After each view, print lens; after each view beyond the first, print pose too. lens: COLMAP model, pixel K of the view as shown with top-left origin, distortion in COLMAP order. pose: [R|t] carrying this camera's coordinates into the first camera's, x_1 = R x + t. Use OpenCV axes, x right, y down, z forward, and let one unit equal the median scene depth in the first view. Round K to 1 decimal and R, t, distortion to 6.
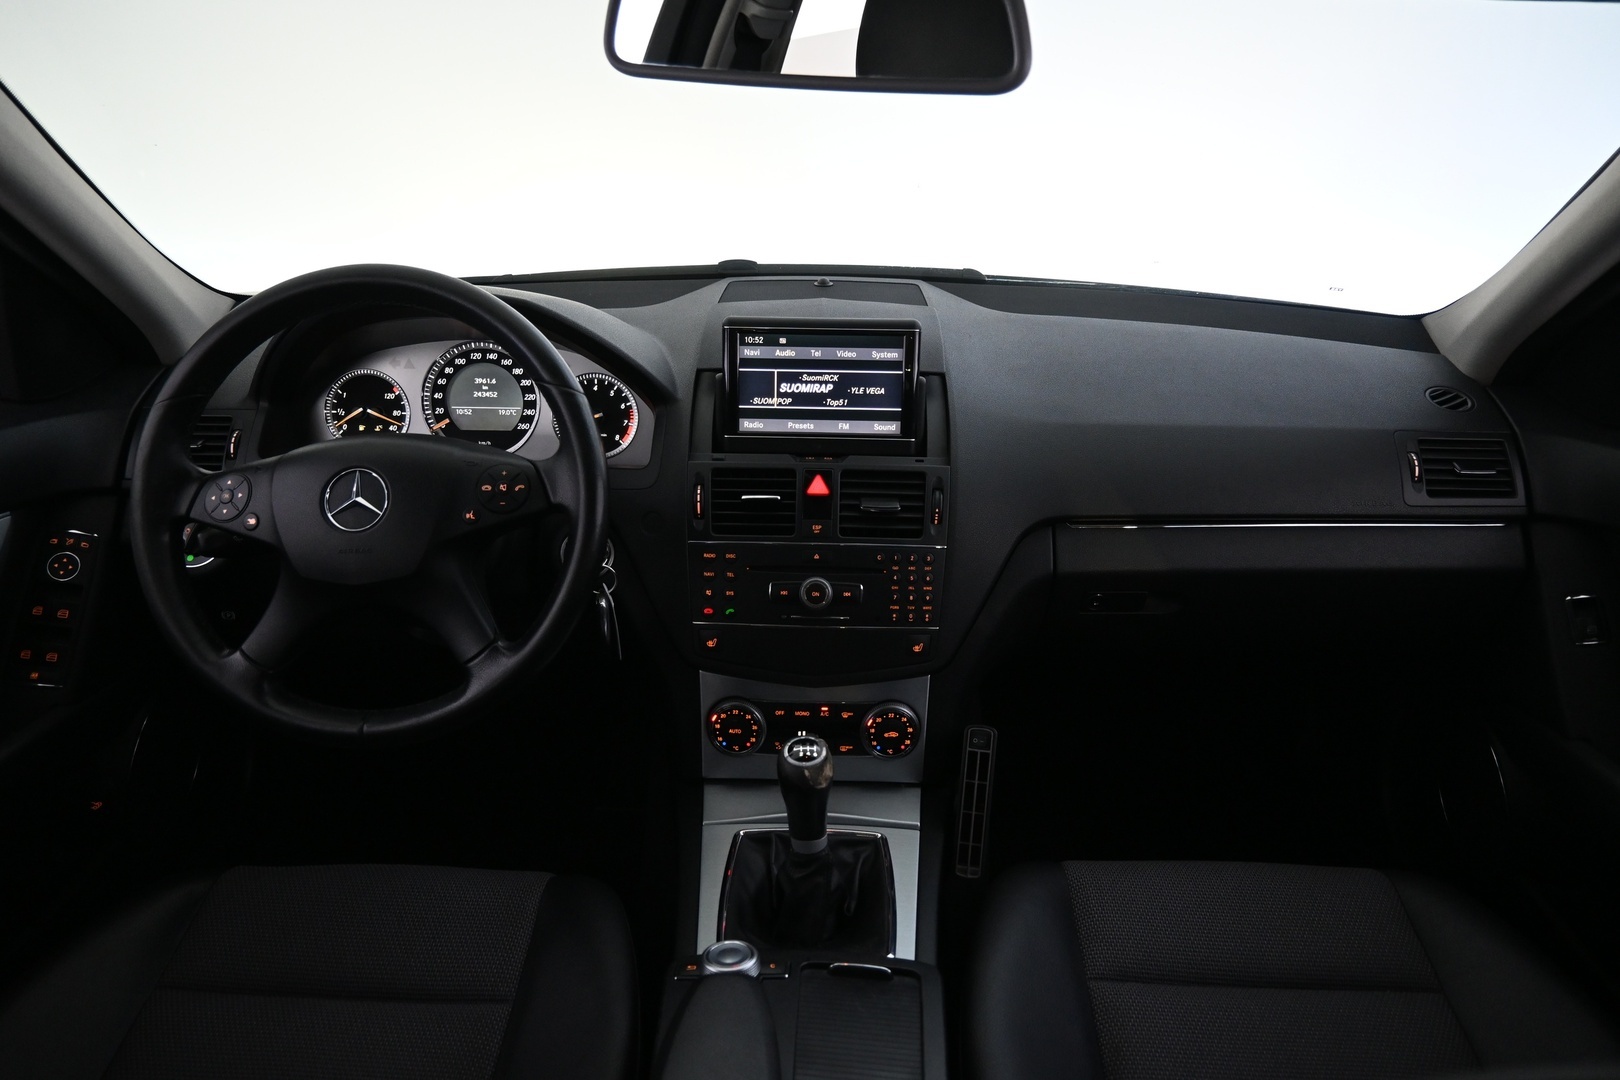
lens RADIAL K [[1119.9, 0, 811.0], [0, 1119.9, 539.2], [0, 0, 1]] dist [0.012077, -0.013958]
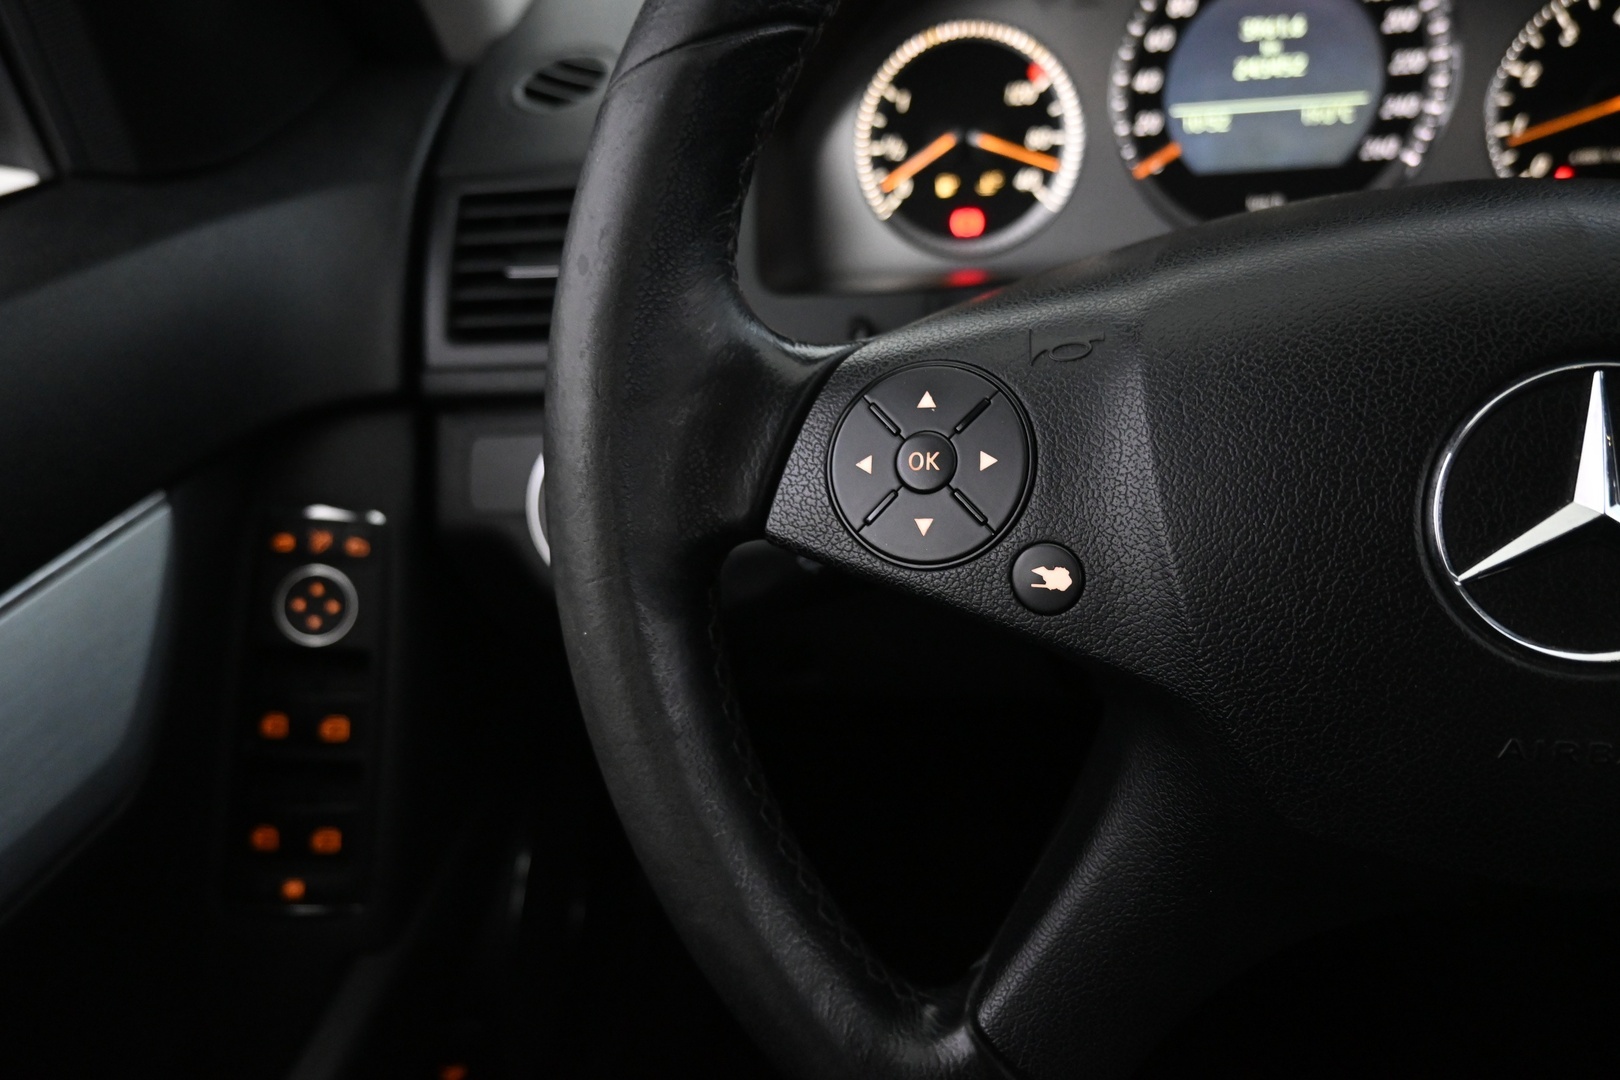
lens RADIAL K [[1075.9, 0, 779.1], [0, 1075.9, 546.2], [0, 0, 1]] dist [-0.003484, -0.013304]
pose [[0.986349, -0.028627, -0.162160, -0.439225], [0.061935, 0.976955, 0.204260, -0.062374], [0.152576, -0.211515, 0.965392, 0.658387]]
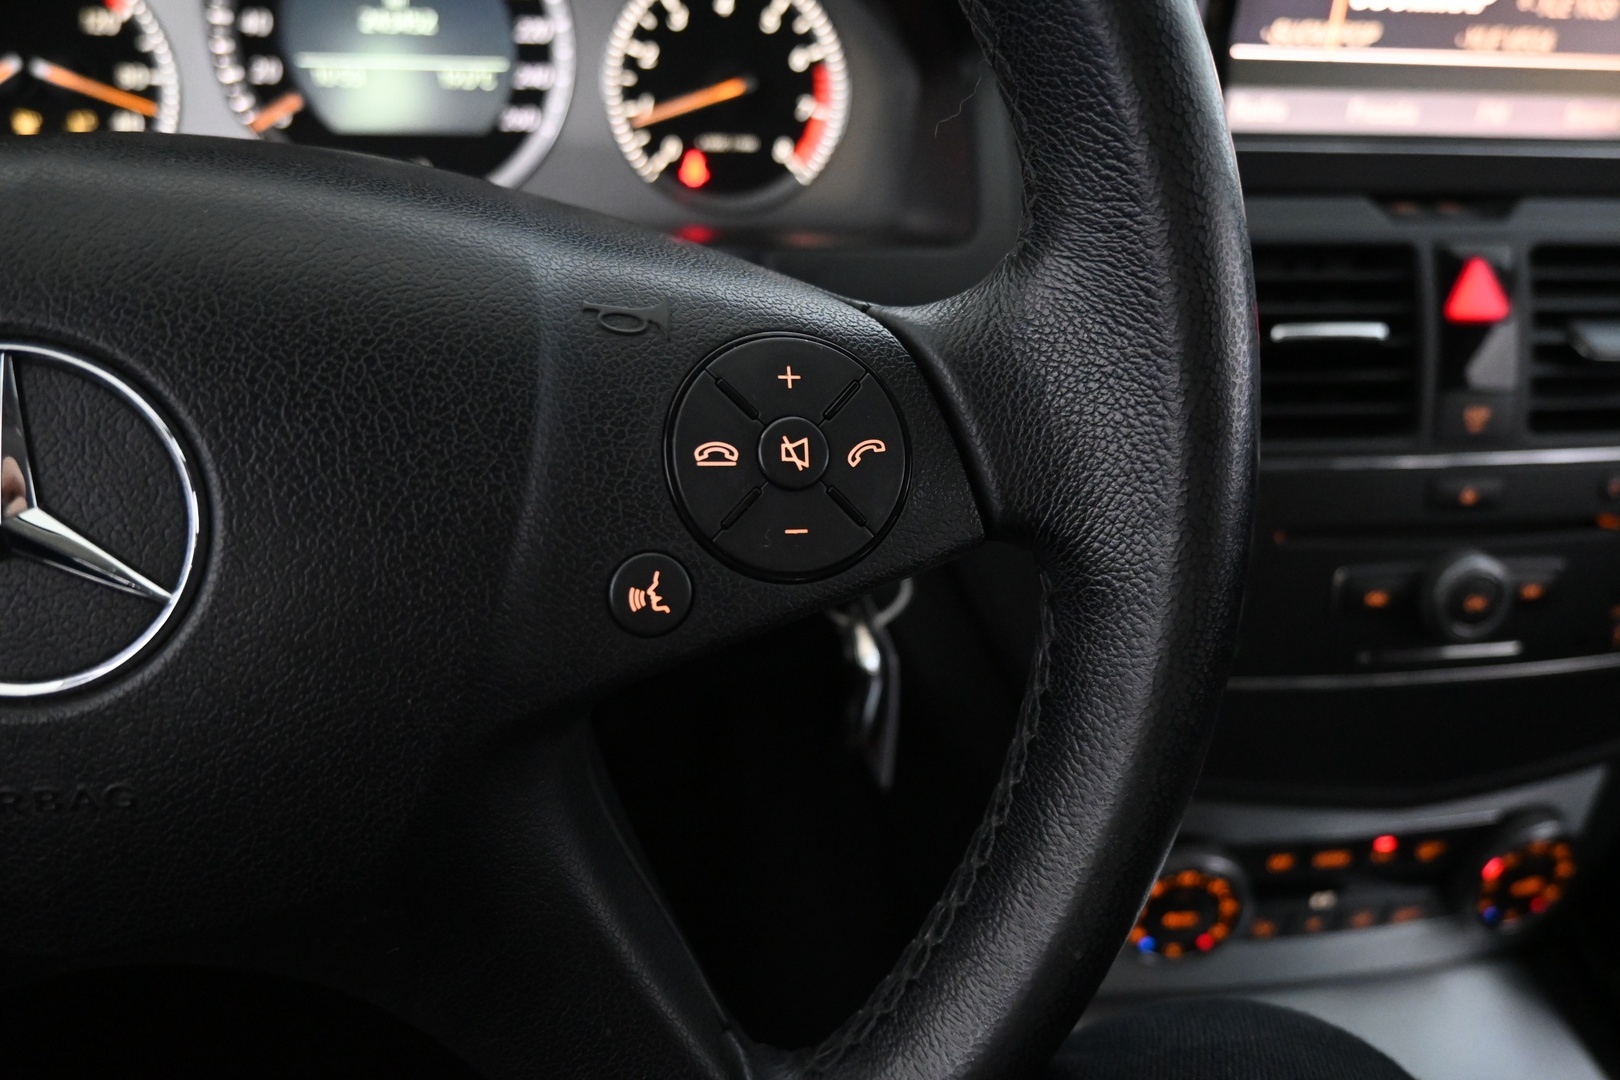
lens RADIAL K [[1119.9, 0, 811.9], [0, 1119.9, 539.7], [0, 0, 1]] dist [0.012077, -0.013958]
pose [[0.984305, -0.062535, 0.165026, -0.255331], [0.020663, 0.969519, 0.244145, -0.061464], [-0.175263, -0.236903, 0.955594, 0.668428]]
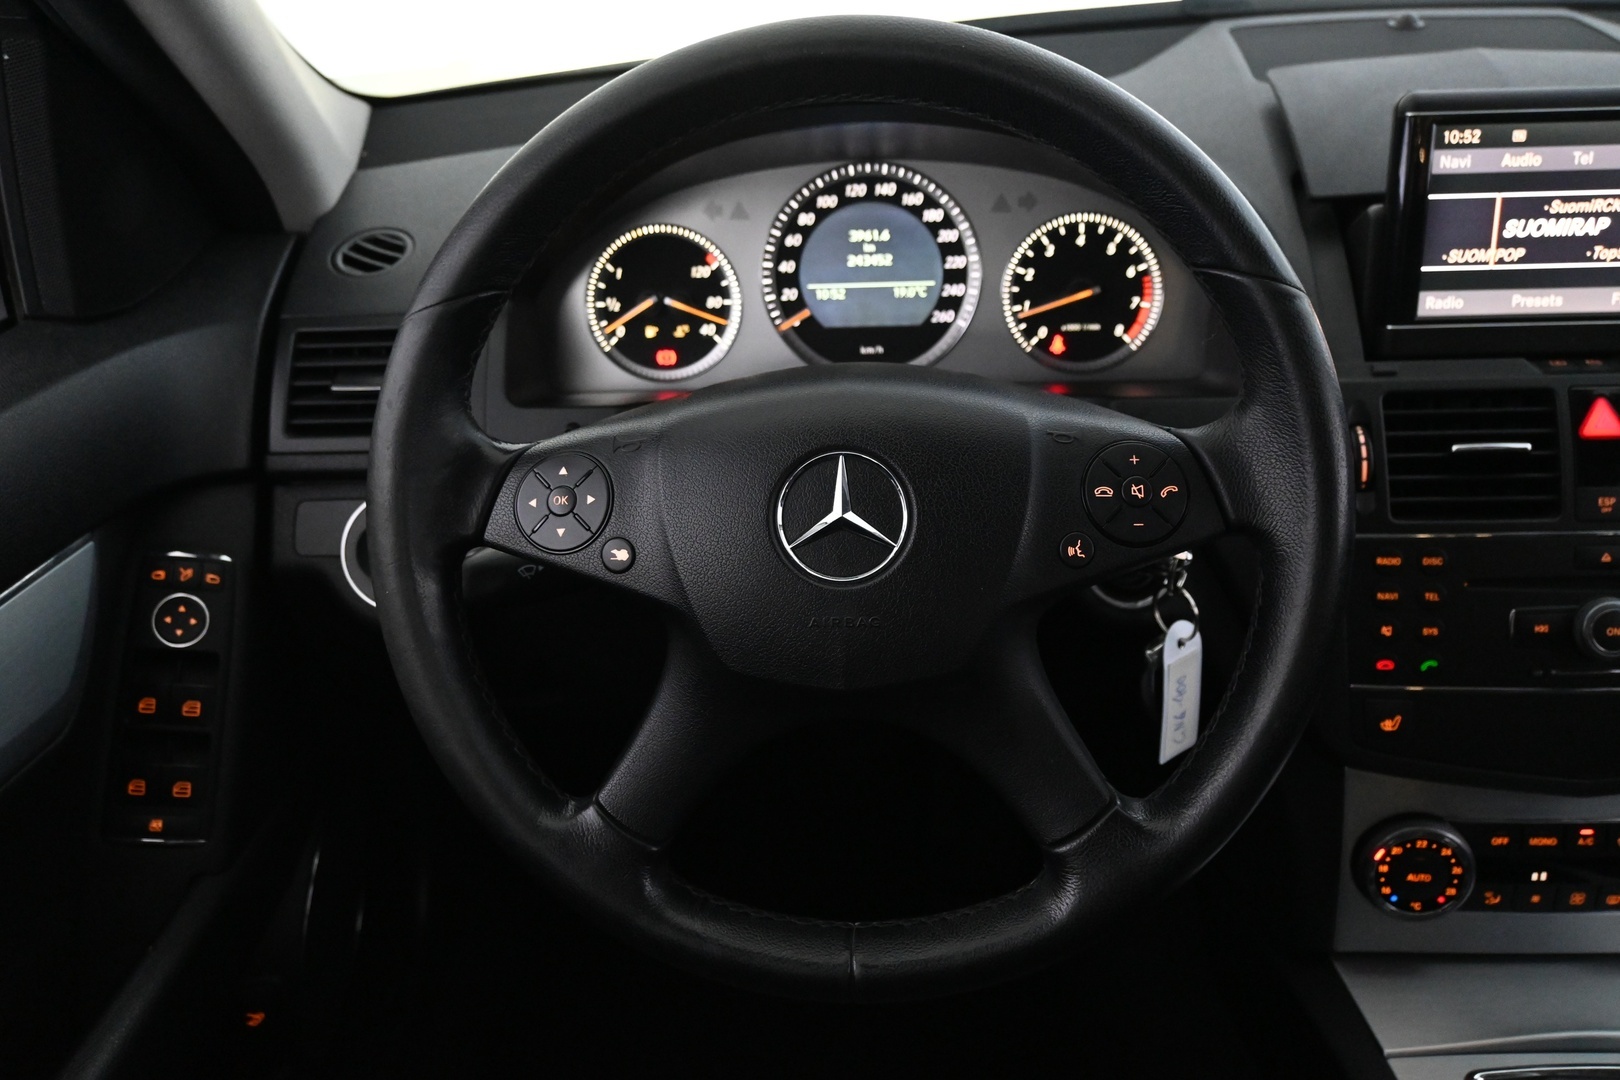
lens RADIAL K [[1489.5, 0, 806.8], [0, 1489.5, 553.4], [0, 0, 1]] dist [-0.003621, 0.000000]
pose [[0.998643, -0.036014, -0.037621, -0.329567], [0.039758, 0.993777, 0.104055, -0.070673], [0.033639, -0.105409, 0.993860, 0.291032]]
